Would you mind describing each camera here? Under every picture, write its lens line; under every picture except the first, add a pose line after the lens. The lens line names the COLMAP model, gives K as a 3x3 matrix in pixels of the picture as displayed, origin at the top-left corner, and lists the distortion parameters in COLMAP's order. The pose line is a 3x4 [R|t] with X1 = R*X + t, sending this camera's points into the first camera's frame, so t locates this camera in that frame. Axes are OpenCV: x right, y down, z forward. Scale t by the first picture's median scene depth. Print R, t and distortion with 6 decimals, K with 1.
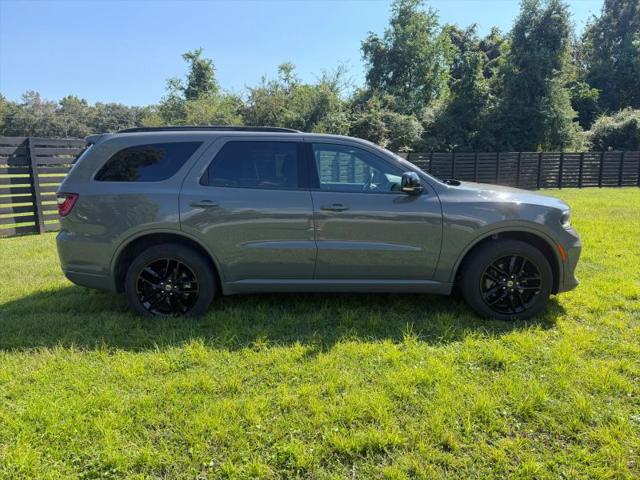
lens RADIAL K [[464.6, 0, 319.0], [0, 464.6, 243.0], [0, 0, 1]] dist [0.047597, -0.053767]
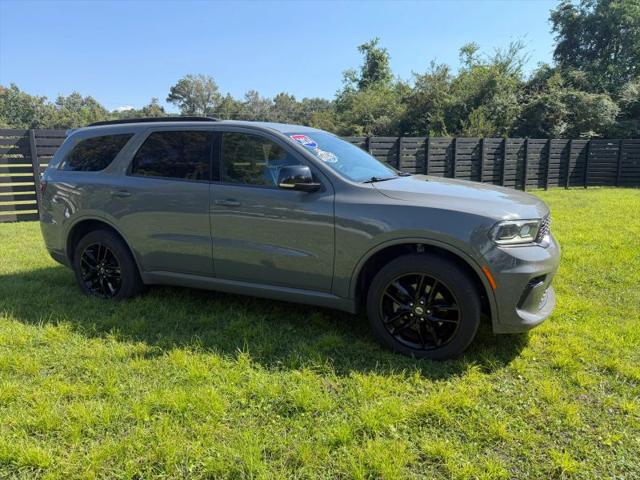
lens RADIAL K [[461.1, 0, 322.4], [0, 461.1, 240.9], [0, 0, 1]] dist [0.066537, -0.078064]
pose [[0.908863, 0.077664, -0.409801, 0.105563], [-0.069605, 0.996975, 0.034573, -0.008181], [0.411247, -0.002898, 0.911519, 0.043163]]
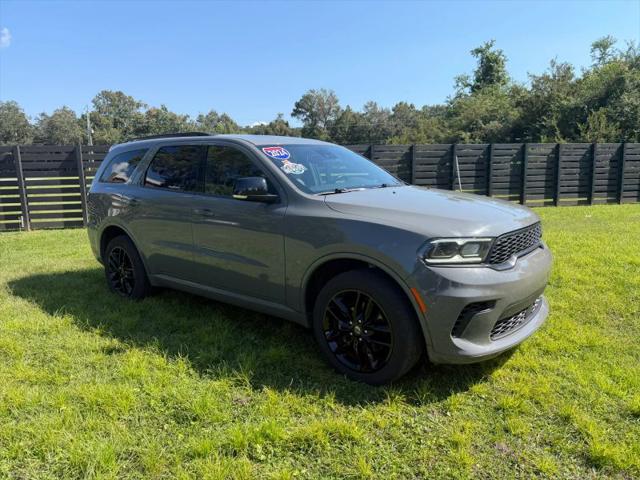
lens RADIAL K [[464.2, 0, 323.0], [0, 464.2, 237.9], [0, 0, 1]] dist [0.038860, -0.046999]
pose [[0.767139, 0.090227, -0.635104, 0.151560], [-0.092713, 0.995259, 0.029405, -0.013645], [0.634745, 0.036325, 0.771867, 0.073726]]
